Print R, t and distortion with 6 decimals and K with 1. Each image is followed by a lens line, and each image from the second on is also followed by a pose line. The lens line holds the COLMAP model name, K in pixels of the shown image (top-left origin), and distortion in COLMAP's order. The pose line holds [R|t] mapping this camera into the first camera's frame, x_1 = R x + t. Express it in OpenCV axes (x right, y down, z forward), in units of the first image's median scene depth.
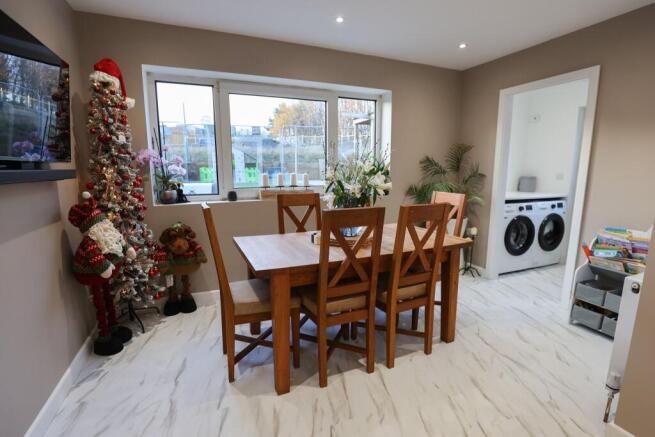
lens RADIAL K [[301.8, 0, 328.0], [0, 301.8, 219.8], [0, 0, 1]] dist [-0.021209, -0.000087]
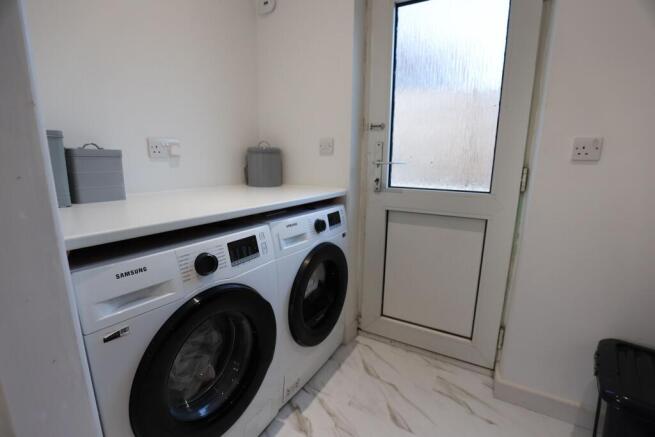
lens RADIAL K [[301.8, 0, 325.8], [0, 301.8, 220.1], [0, 0, 1]] dist [-0.021209, -0.000087]
pose [[0.795297, -0.112306, 0.595726, 0.546193], [0.099275, 0.993551, 0.054772, -0.069354], [-0.598036, 0.015580, 0.801318, 0.705152]]
